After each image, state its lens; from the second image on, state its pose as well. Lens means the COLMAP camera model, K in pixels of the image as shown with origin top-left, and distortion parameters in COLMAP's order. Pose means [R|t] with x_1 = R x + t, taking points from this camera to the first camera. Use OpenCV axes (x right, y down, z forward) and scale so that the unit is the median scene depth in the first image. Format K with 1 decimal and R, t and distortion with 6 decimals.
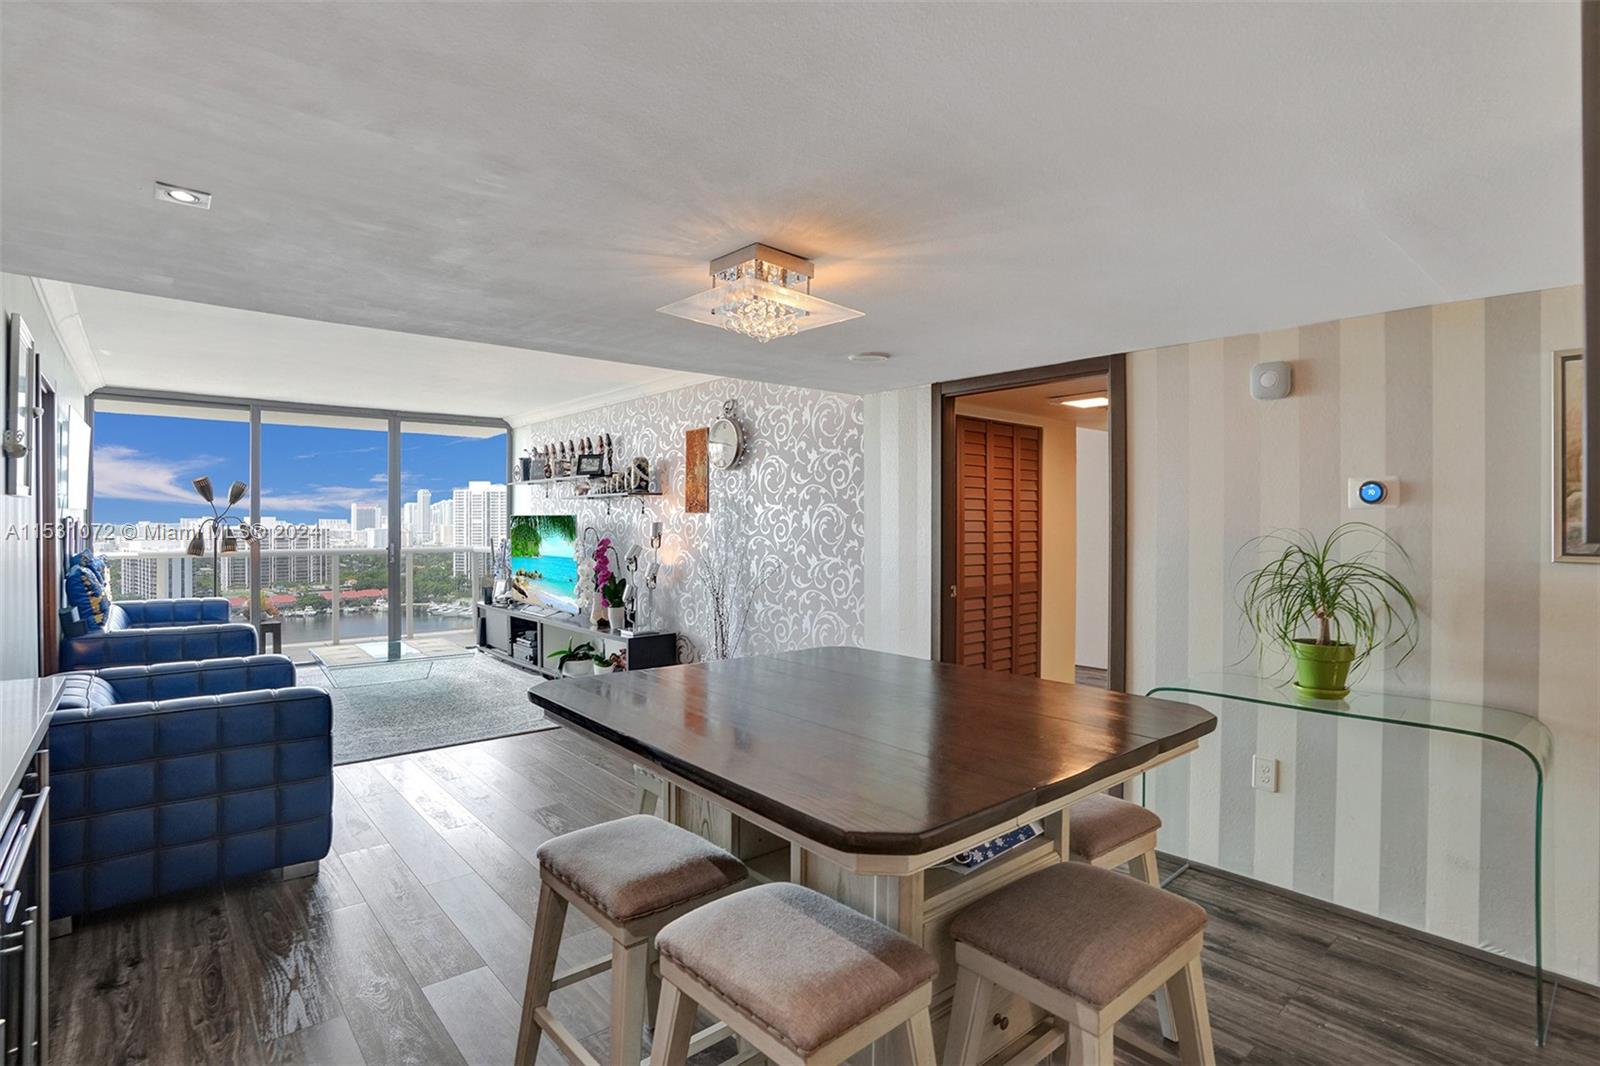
lens RADIAL K [[787.6, 0, 801.3], [0, 787.6, 508.6], [0, 0, 1]] dist [-0.053961, 0.022356]
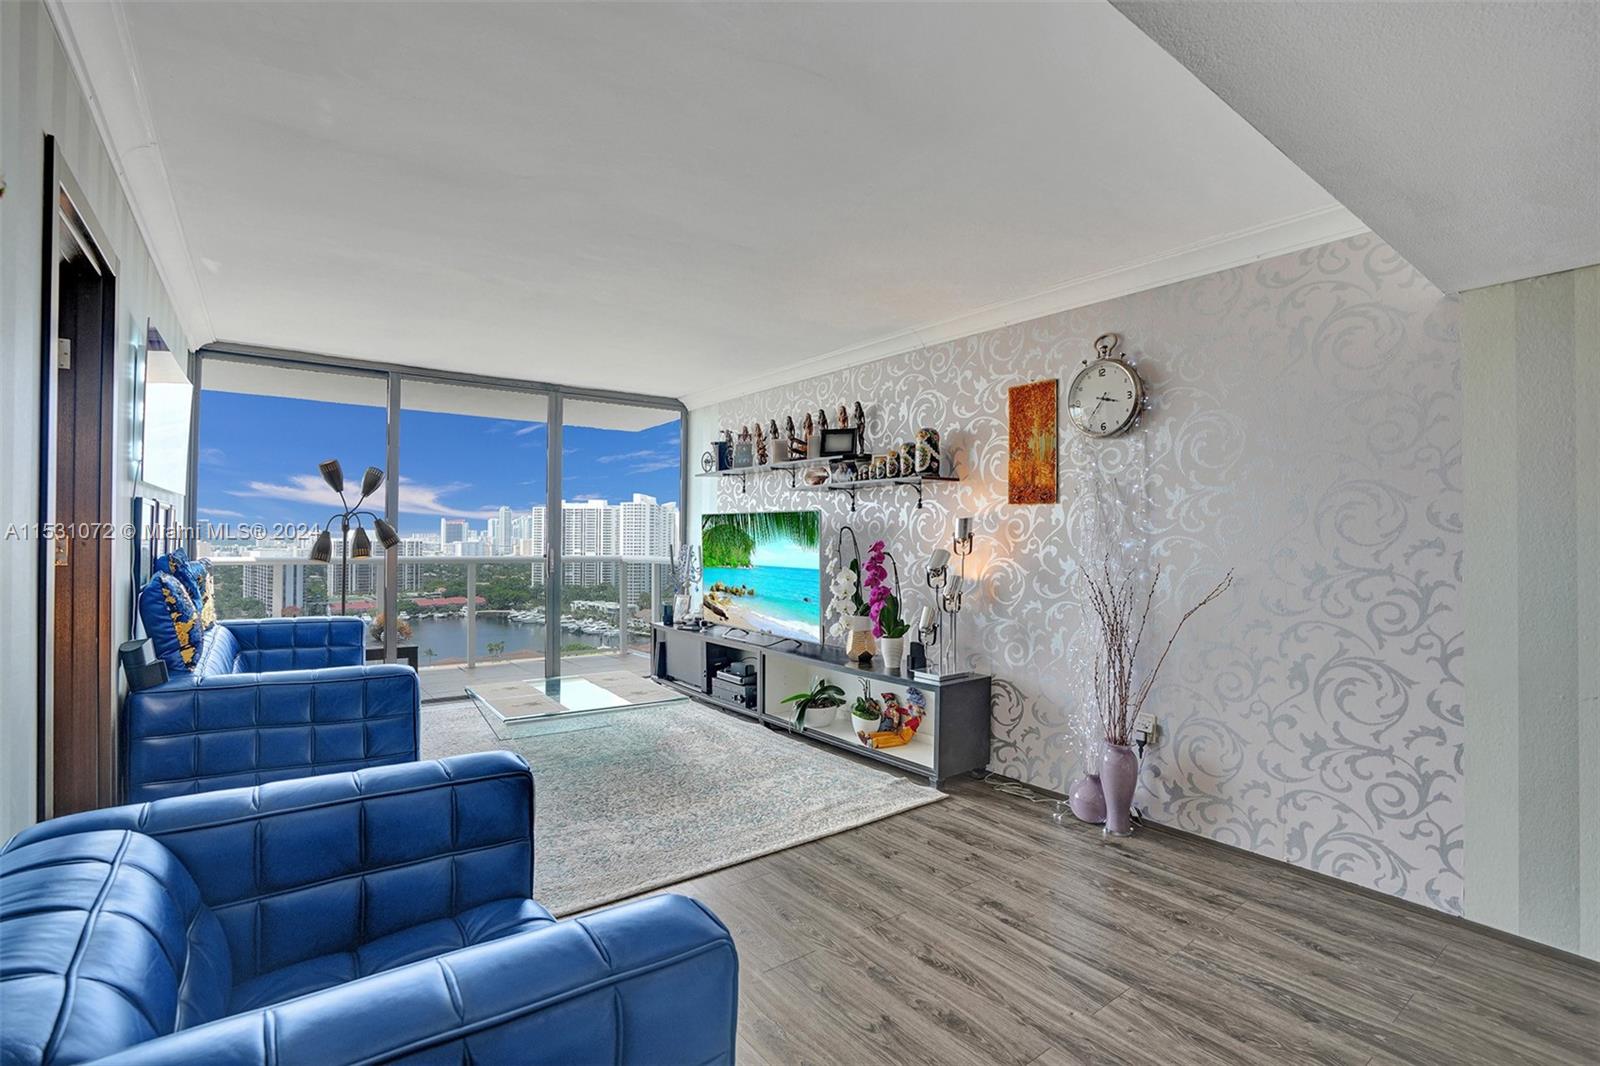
lens RADIAL K [[724.0, 0, 798.6], [0, 724.0, 521.7], [0, 0, 1]] dist [-0.039581, 0.000869]
pose [[0.998102, 0.005474, -0.061346, -0.273442], [-0.005872, 0.999963, -0.006317, 0.023772], [0.061309, 0.006665, 0.998097, 0.325240]]
